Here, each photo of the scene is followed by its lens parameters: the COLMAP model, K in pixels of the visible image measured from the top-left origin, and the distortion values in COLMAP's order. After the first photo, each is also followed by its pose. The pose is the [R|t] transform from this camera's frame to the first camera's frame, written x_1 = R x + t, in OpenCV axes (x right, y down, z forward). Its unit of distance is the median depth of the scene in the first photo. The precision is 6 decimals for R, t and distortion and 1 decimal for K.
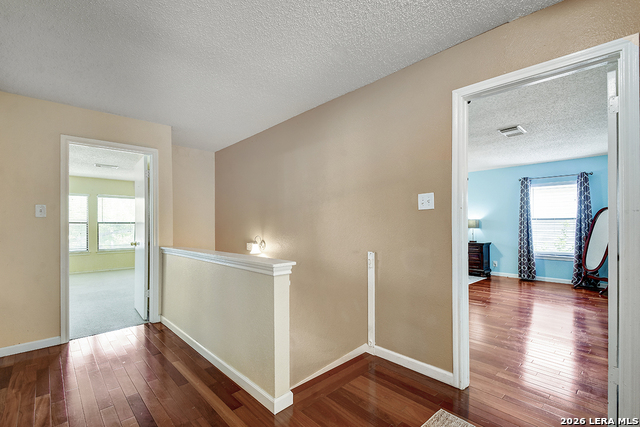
lens RADIAL K [[288.7, 0, 320.9], [0, 288.7, 220.2], [0, 0, 1]] dist [0.011658, -0.007694]
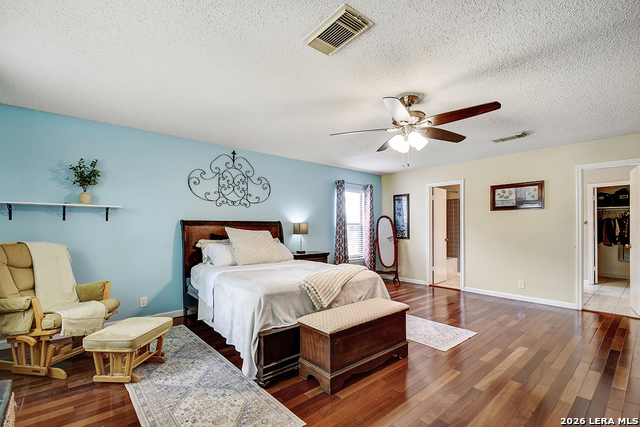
lens RADIAL K [[288.7, 0, 320.1], [0, 288.7, 218.1], [0, 0, 1]] dist [0.011658, -0.007694]
pose [[0.047844, 0.034974, 0.998242, -0.252961], [-0.013398, 0.999319, -0.034369, 0.011062], [-0.998765, -0.011730, 0.048280, 1.052626]]
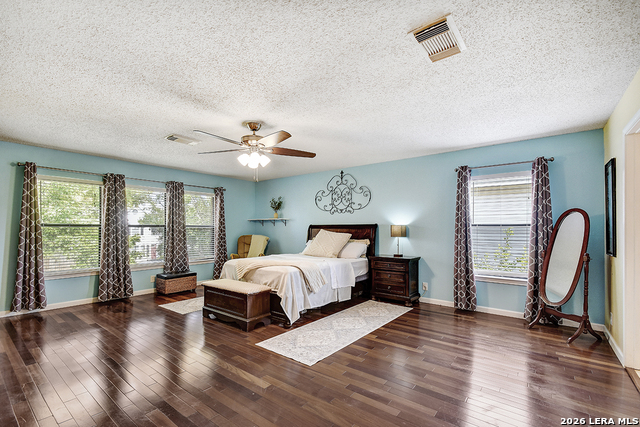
lens RADIAL K [[288.7, 0, 316.4], [0, 288.7, 223.3], [0, 0, 1]] dist [0.011658, -0.007694]
pose [[0.990116, 0.009905, 0.139900, 0.259088], [-0.008825, 0.999926, -0.008338, 0.000294], [-0.139972, 0.007021, 0.990131, 0.360840]]
